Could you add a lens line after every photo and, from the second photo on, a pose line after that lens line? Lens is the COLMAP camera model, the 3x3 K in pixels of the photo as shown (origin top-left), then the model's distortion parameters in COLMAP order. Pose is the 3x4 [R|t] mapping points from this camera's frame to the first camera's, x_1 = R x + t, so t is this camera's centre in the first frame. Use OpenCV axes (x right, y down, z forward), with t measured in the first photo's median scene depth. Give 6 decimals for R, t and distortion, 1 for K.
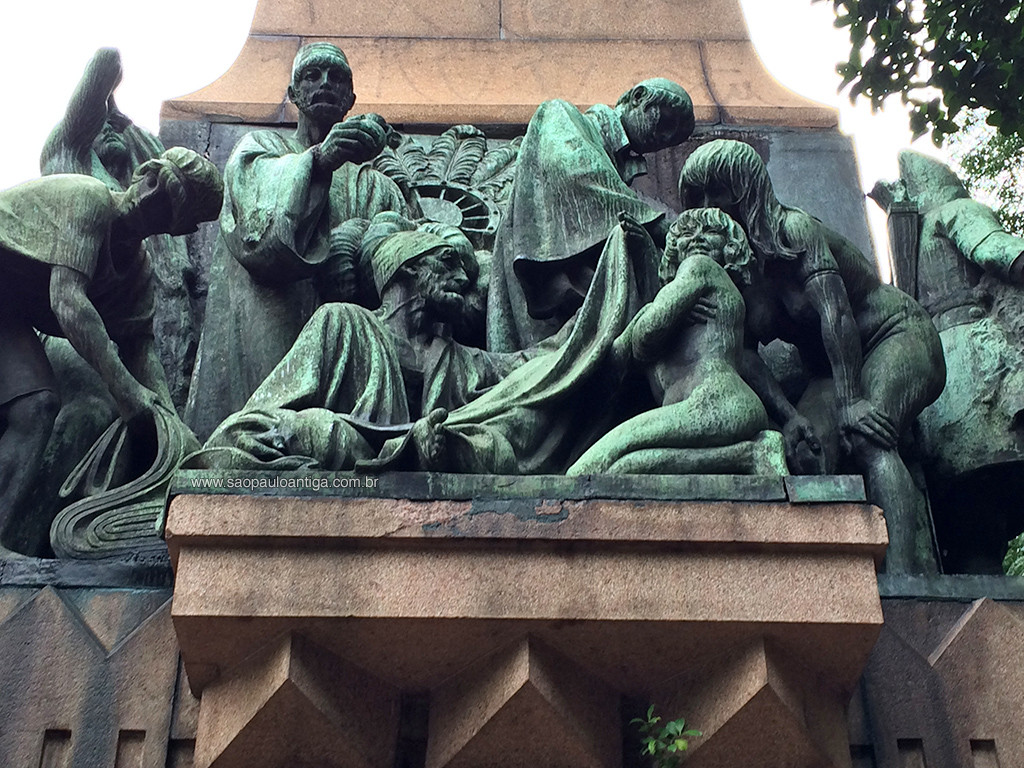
lens RADIAL K [[1627.3, 0, 512.0], [0, 1627.3, 384.0], [0, 0, 1]] dist [0.003050, 0.008278]
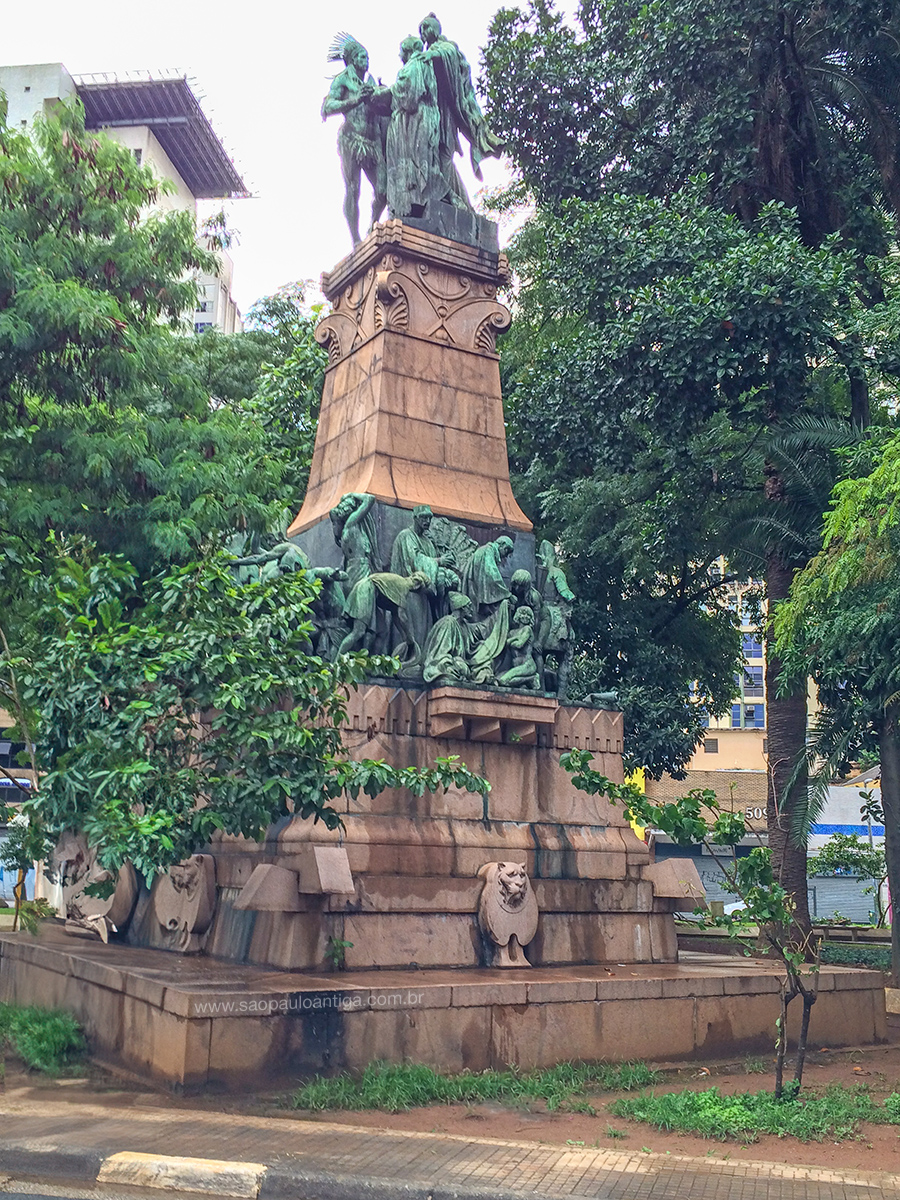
lens RADIAL K [[1191.7, 0, 450.0], [0, 1191.7, 600.0], [0, 0, 1]] dist [0.000201, -0.000058]
pose [[0.866244, 0.122398, 0.484396, -2.010962], [-0.320302, 0.880128, 0.350402, -1.465745], [-0.383442, -0.458687, 0.801610, -1.862076]]
